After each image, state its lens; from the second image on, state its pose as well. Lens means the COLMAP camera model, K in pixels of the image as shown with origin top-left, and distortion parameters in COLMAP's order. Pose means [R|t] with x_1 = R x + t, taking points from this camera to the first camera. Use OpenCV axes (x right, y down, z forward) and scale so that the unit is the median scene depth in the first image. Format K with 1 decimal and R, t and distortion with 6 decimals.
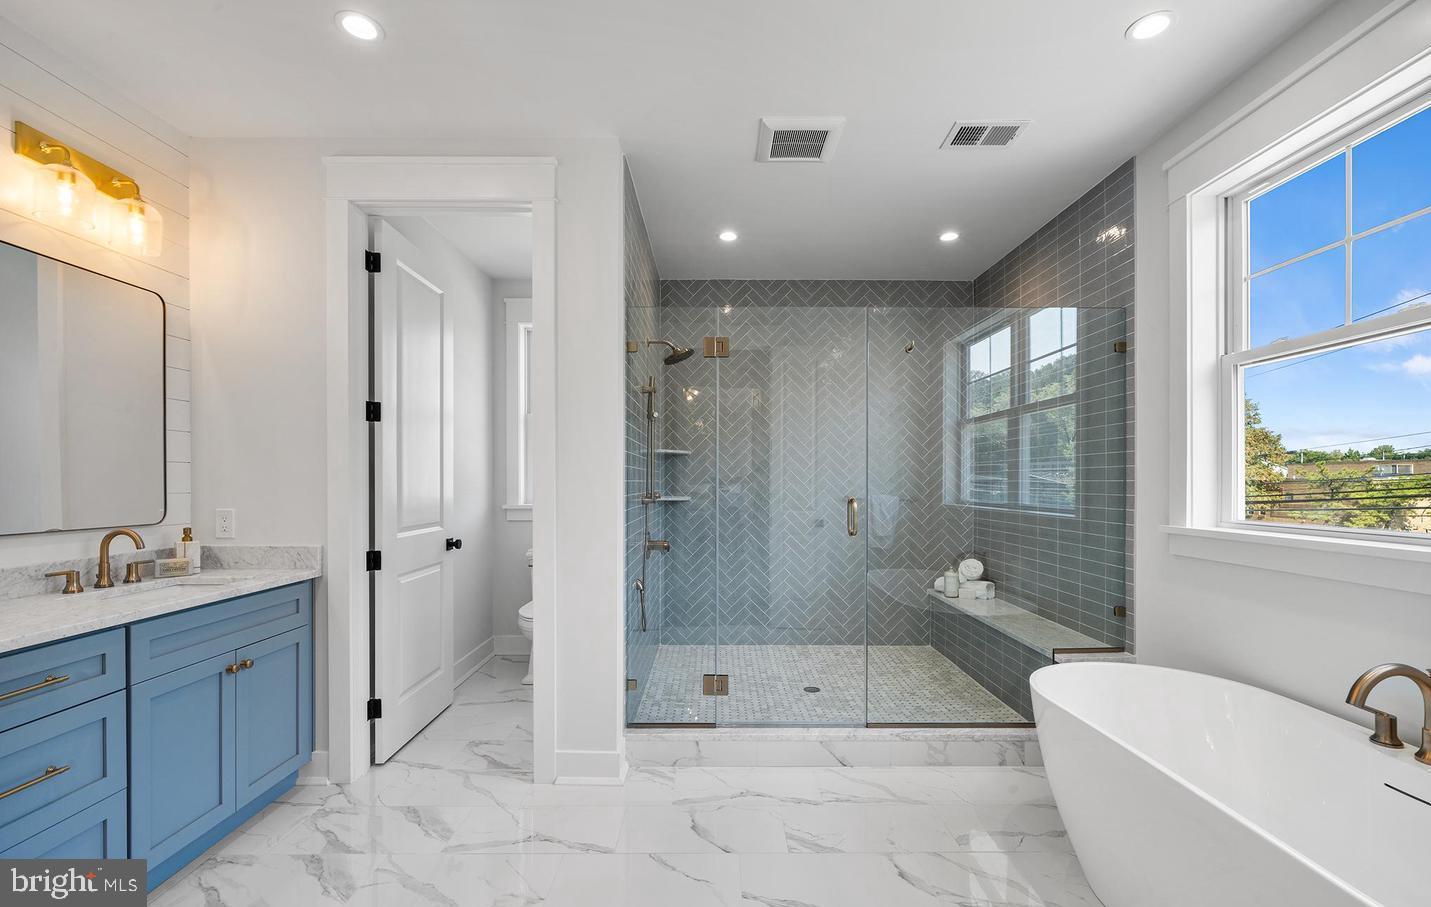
lens RADIAL K [[596.8, 0, 723.6], [0, 596.8, 477.1], [0, 0, 1]] dist [-0.003038, -0.000191]
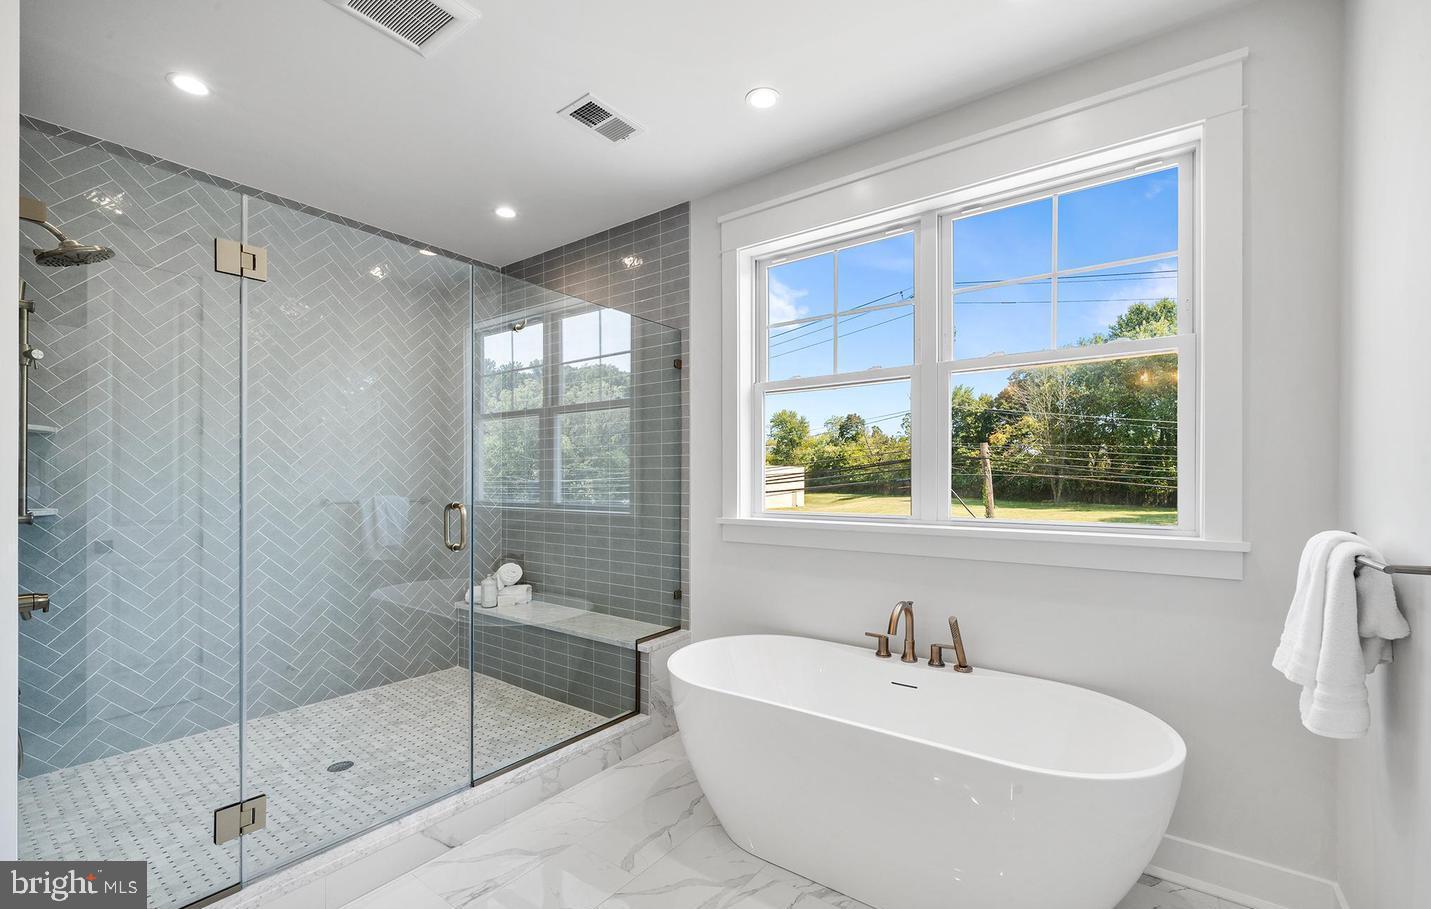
lens RADIAL K [[596.8, 0, 723.6], [0, 596.8, 478.1], [0, 0, 1]] dist [-0.003038, -0.000191]
pose [[0.600952, 0.002124, 0.799282, -0.168635], [-0.006142, 0.999979, 0.001961, -0.001210], [-0.799261, -0.006088, 0.600953, 0.207458]]
